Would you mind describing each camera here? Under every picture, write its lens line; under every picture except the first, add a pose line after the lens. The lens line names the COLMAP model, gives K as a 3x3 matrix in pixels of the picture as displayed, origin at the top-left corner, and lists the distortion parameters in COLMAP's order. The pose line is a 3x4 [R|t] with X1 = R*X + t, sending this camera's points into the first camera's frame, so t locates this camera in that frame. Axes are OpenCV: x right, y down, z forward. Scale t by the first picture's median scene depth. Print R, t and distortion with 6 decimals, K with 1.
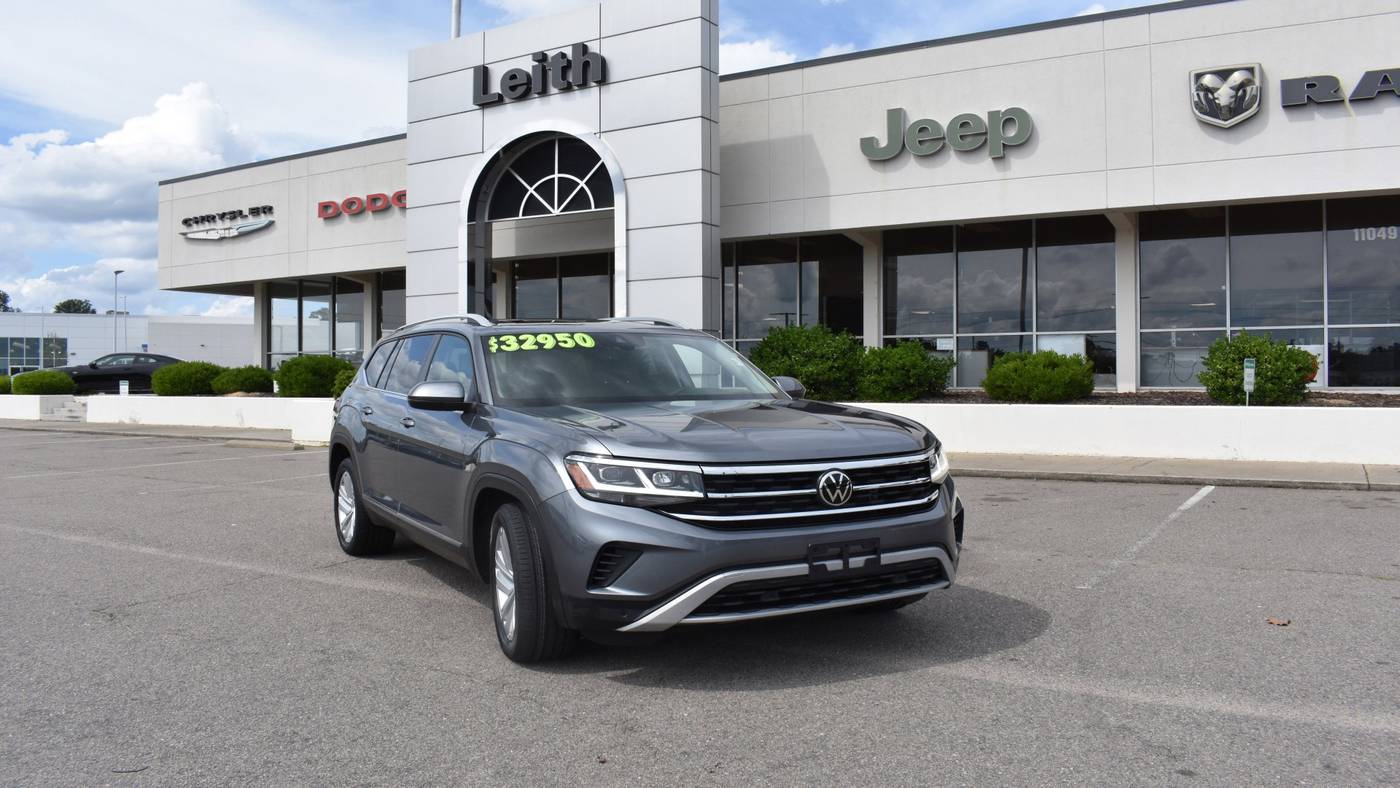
lens RADIAL K [[1088.3, 0, 697.0], [0, 1088.3, 390.8], [0, 0, 1]] dist [-0.093303, 0.003492]
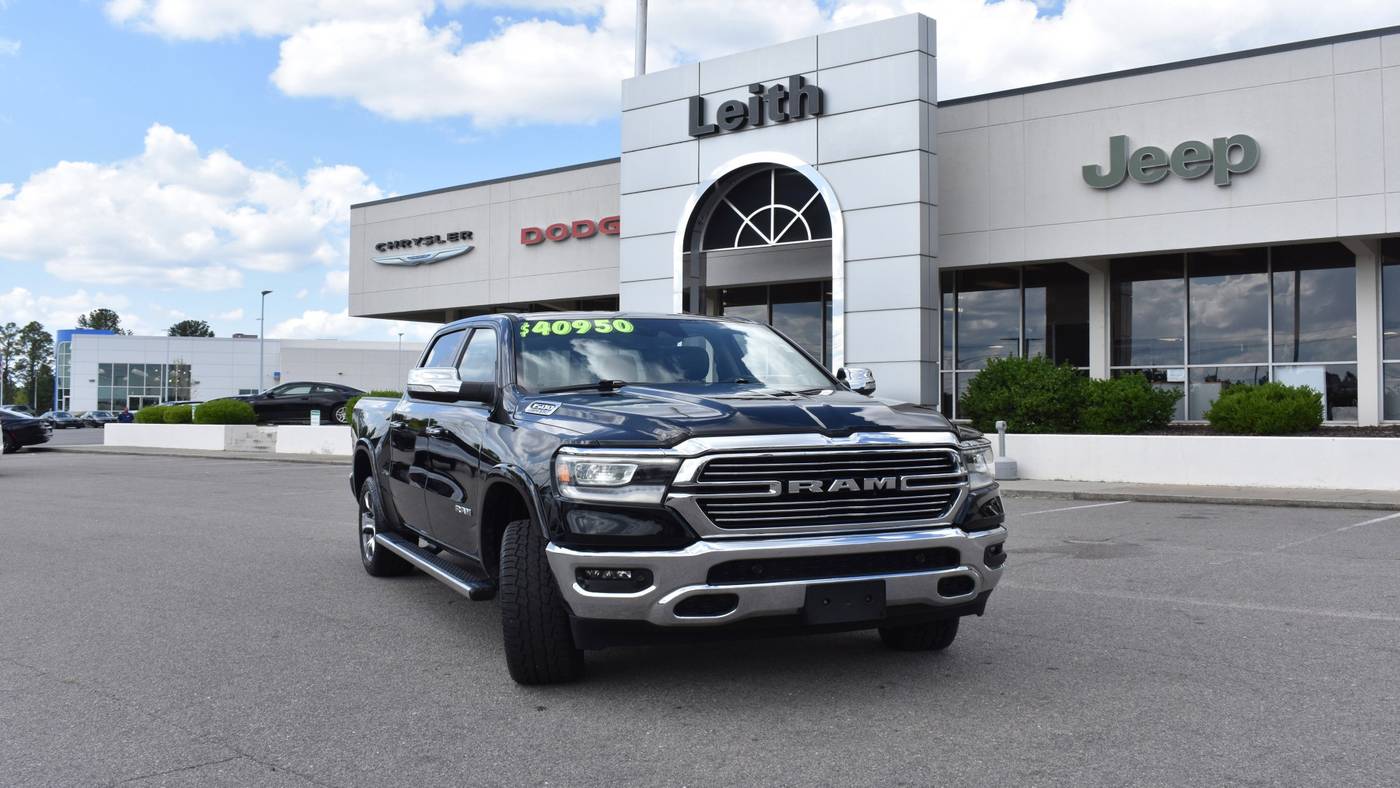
lens RADIAL K [[1343.4, 0, 700.0], [0, 1343.4, 394.0], [0, 0, 1]] dist [-0.074809, -0.002068]
pose [[0.987761, 0.003525, -0.155938, -0.002591], [-0.007827, 0.999605, -0.026978, 0.008538], [0.155782, 0.027868, 0.987398, -0.229257]]
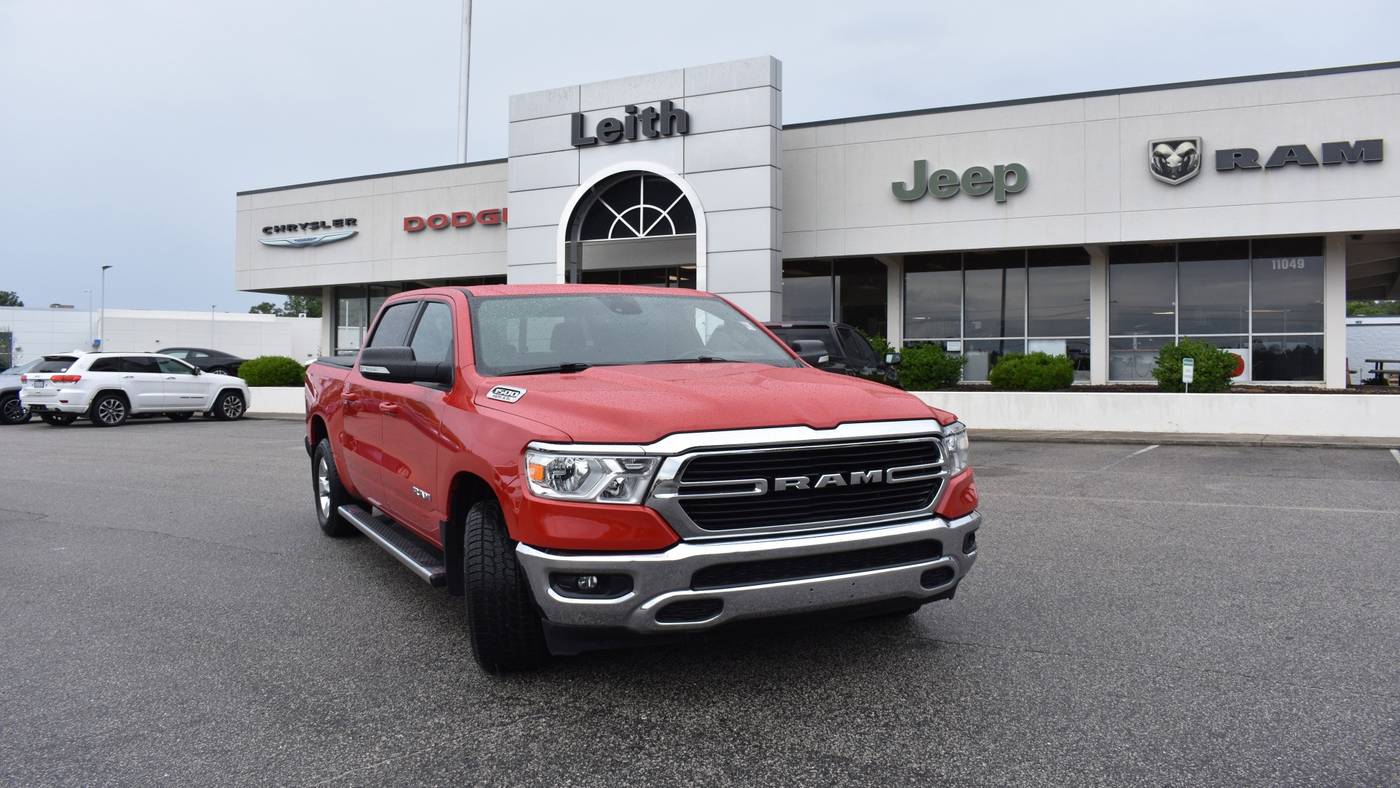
lens RADIAL K [[1155.3, 0, 704.4], [0, 1155.3, 396.7], [0, 0, 1]] dist [-0.086673, 0.004945]
pose [[0.998665, 0.005036, 0.051407, -0.126581], [-0.005199, 0.999982, 0.003043, 0.012693], [-0.051391, -0.003307, 0.998673, -0.308589]]
